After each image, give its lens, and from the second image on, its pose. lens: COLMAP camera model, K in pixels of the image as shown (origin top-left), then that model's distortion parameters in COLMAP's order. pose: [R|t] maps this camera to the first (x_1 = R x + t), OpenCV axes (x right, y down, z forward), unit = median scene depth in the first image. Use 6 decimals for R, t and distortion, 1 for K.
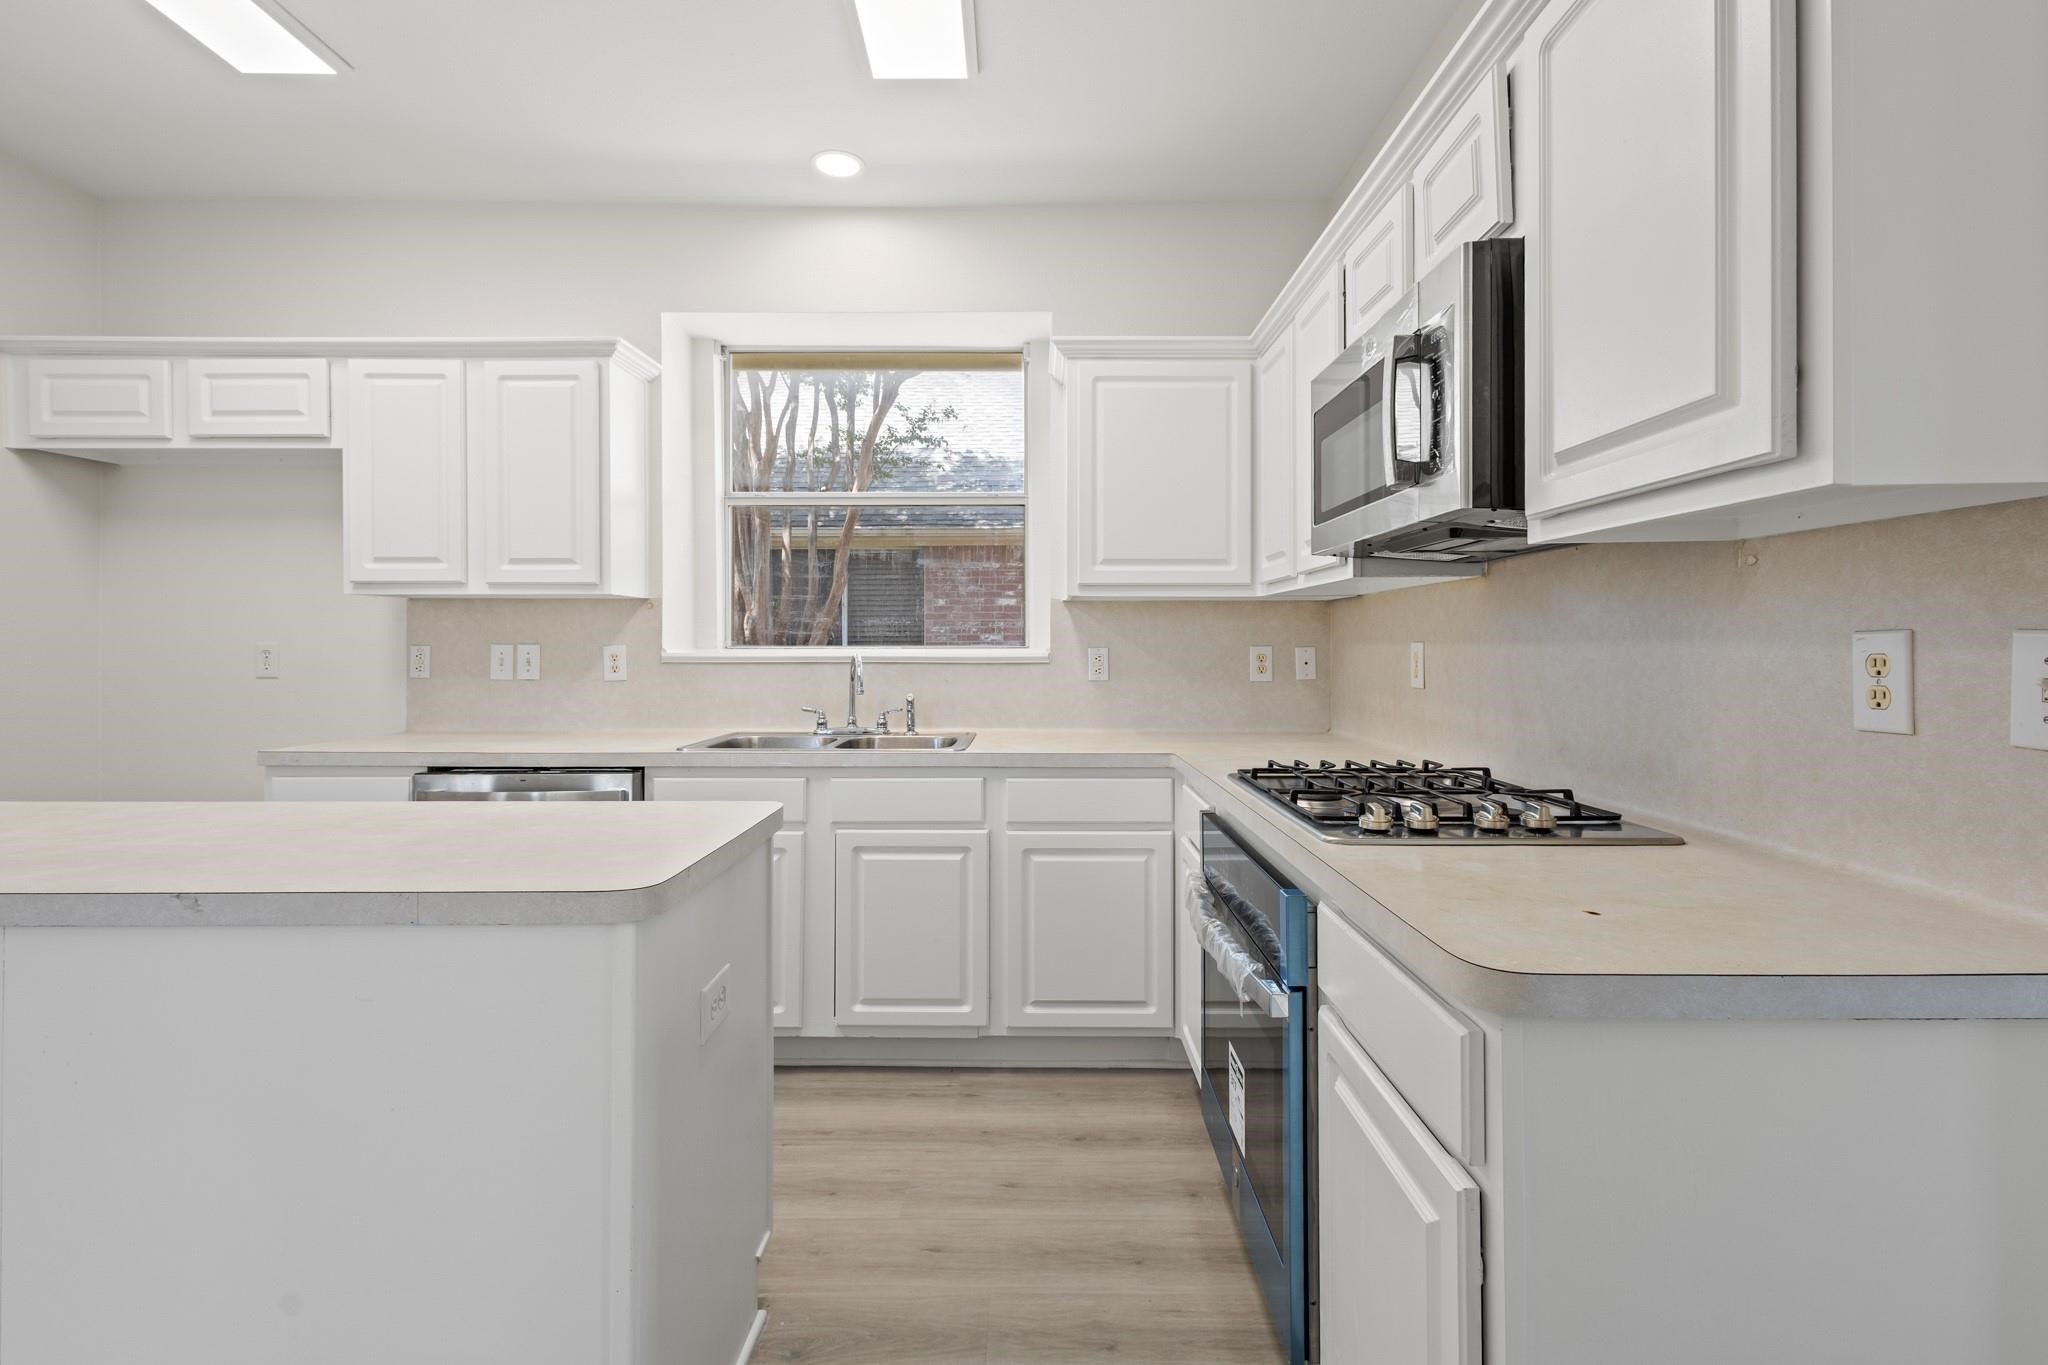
lens RADIAL K [[953.3, 0, 1023.2], [0, 953.3, 643.5], [0, 0, 1]] dist [0.009761, -0.001634]
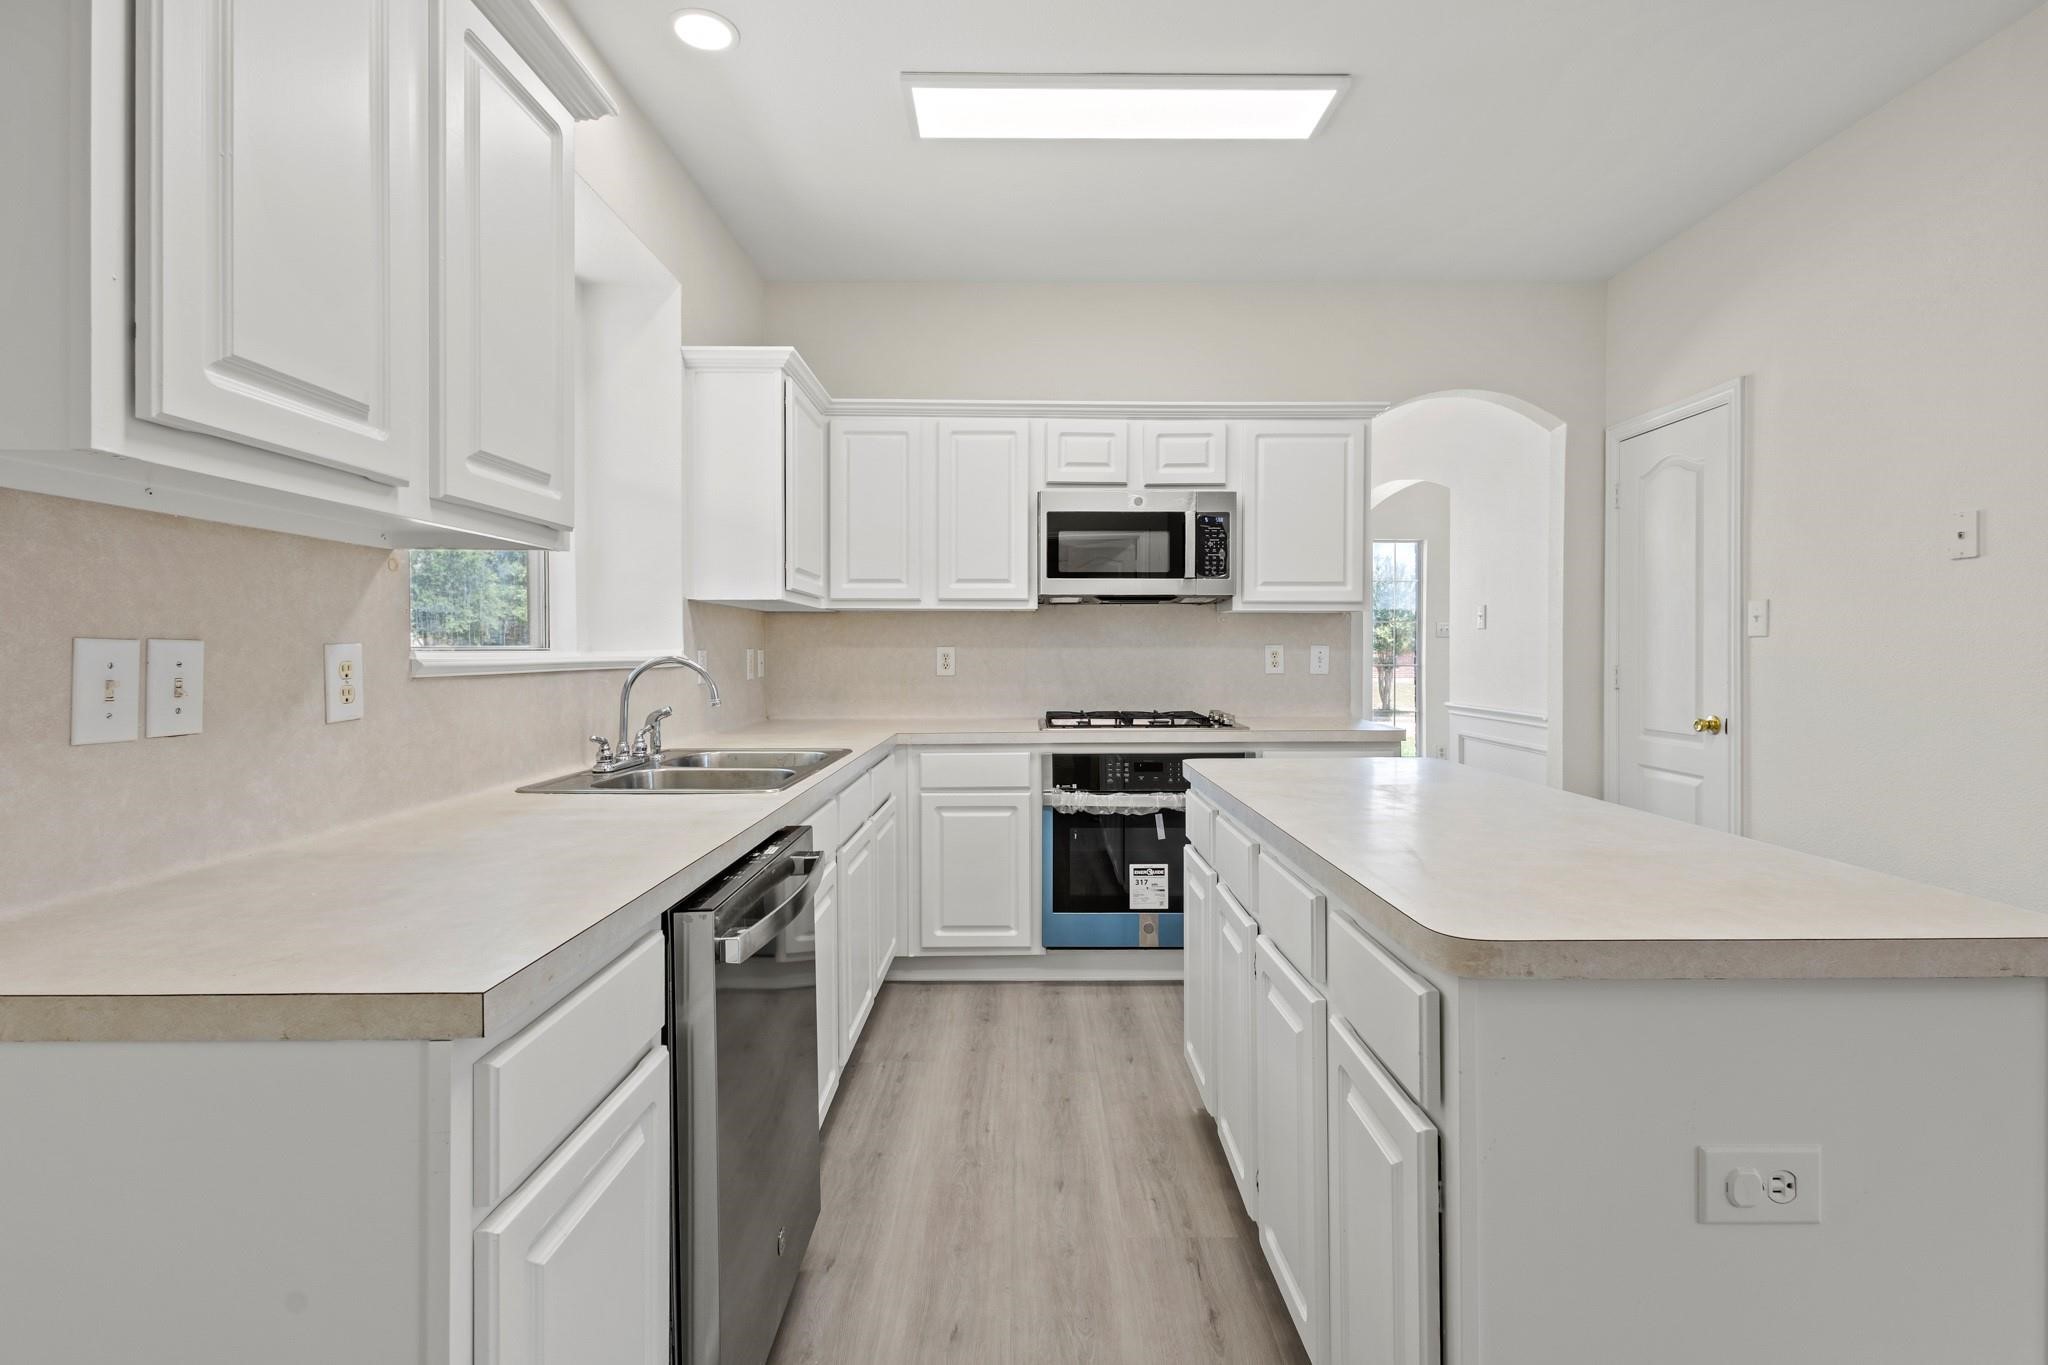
lens RADIAL K [[953.3, 0, 1023.3], [0, 953.3, 655.6], [0, 0, 1]] dist [0.009761, -0.001634]
pose [[-0.006121, -0.004507, 0.999971, -0.985905], [-0.002351, 0.999987, 0.004492, 0.004926], [-0.999979, -0.002323, -0.006131, 0.746148]]
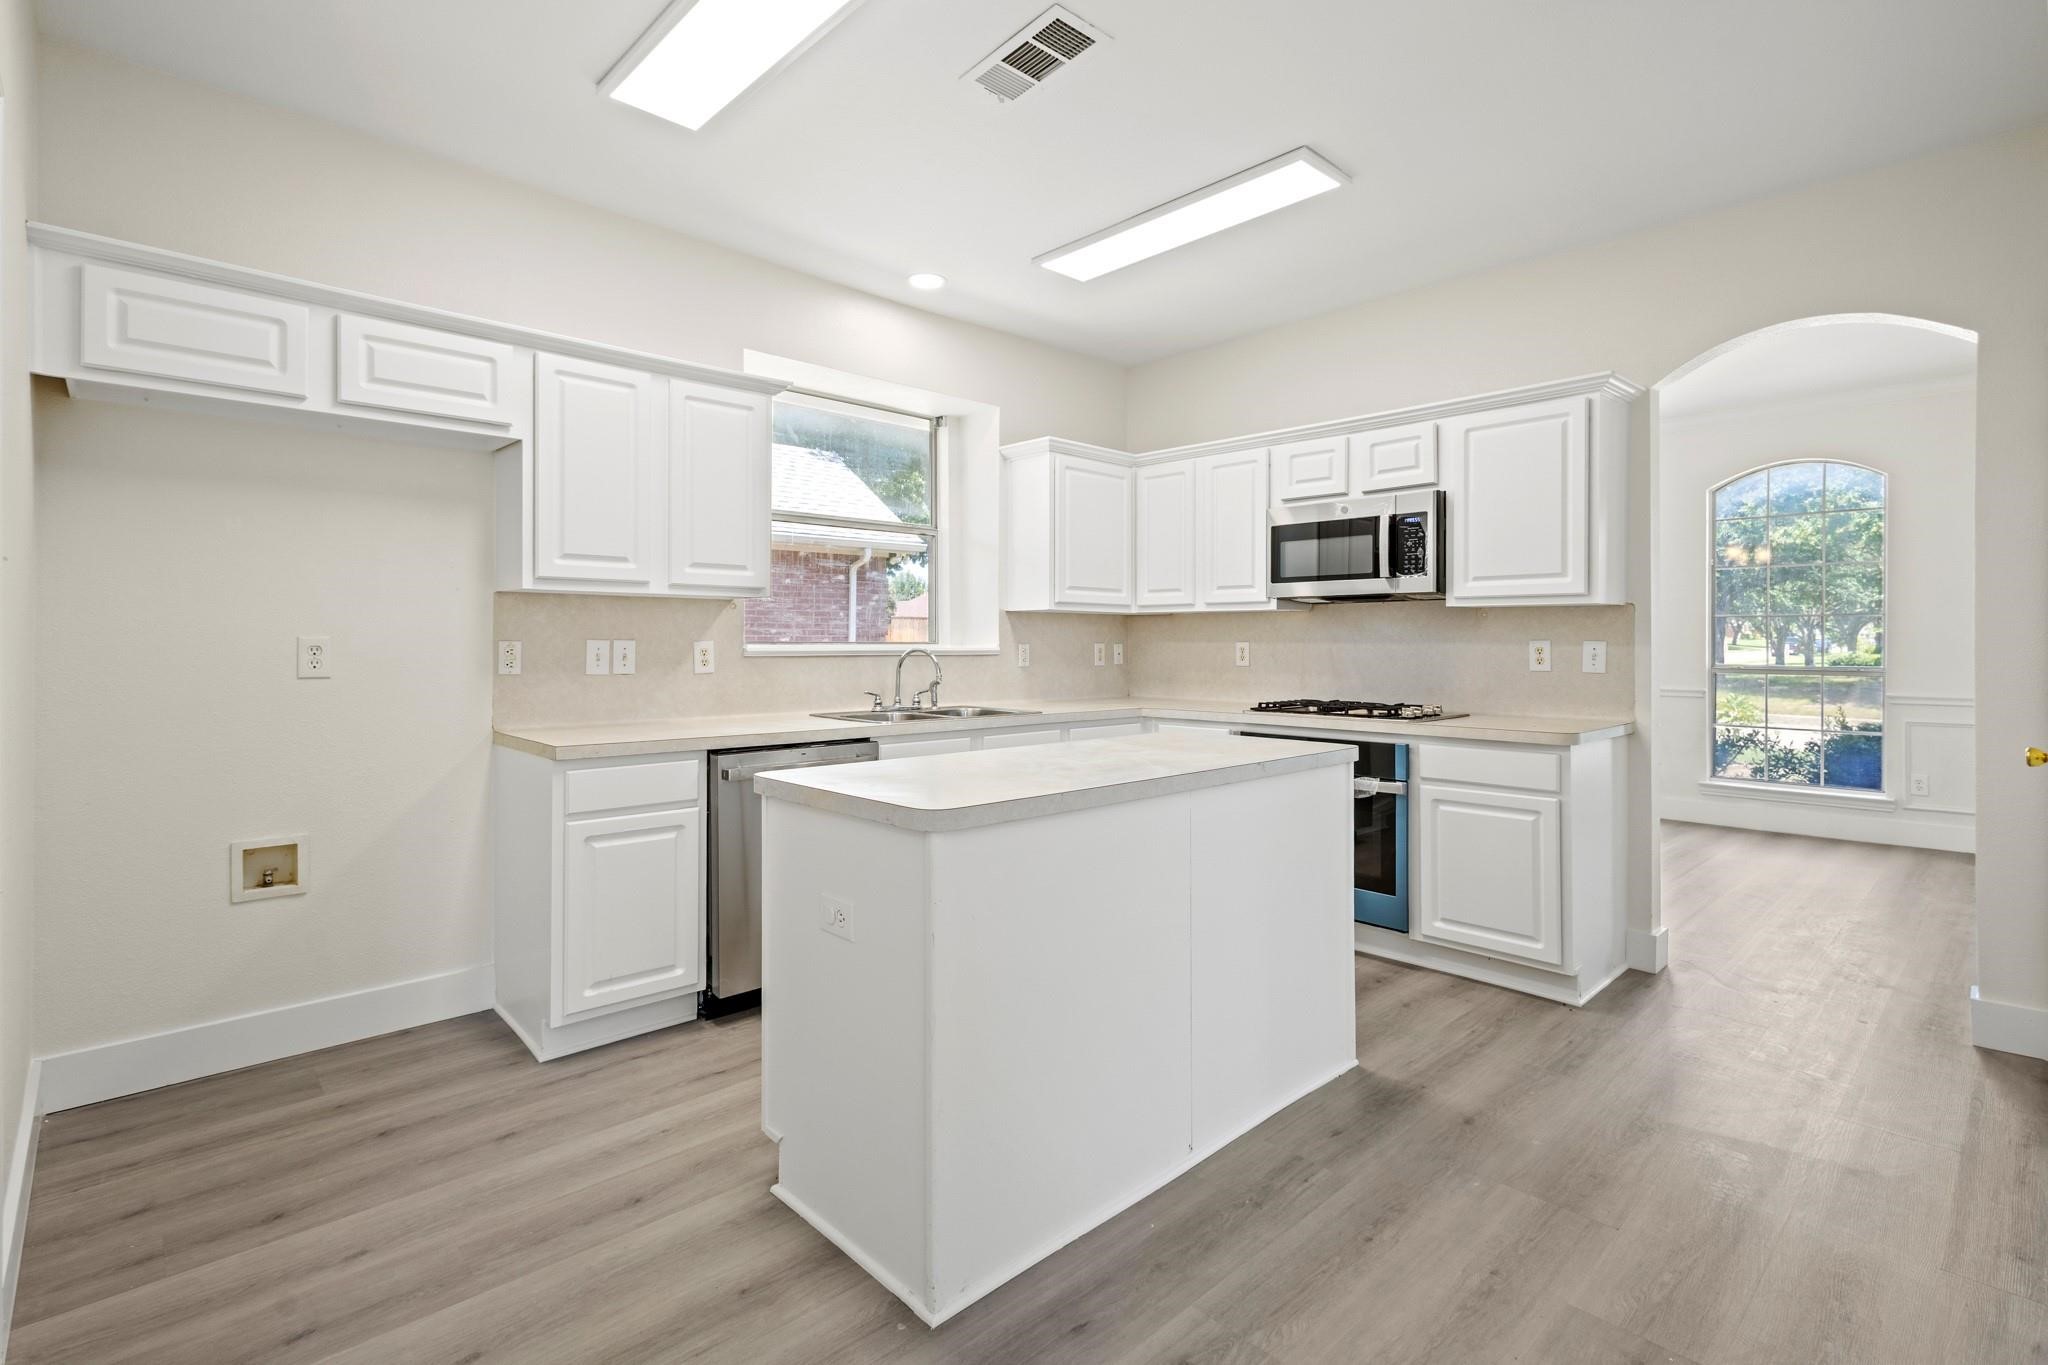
lens RADIAL K [[953.3, 0, 1016.3], [0, 953.3, 643.4], [0, 0, 1]] dist [0.009761, -0.001634]
pose [[0.729294, 0.002133, 0.684197, -1.016518], [-0.005176, 0.999984, 0.002400, -0.000370], [-0.684180, -0.005292, 0.729294, -0.058763]]
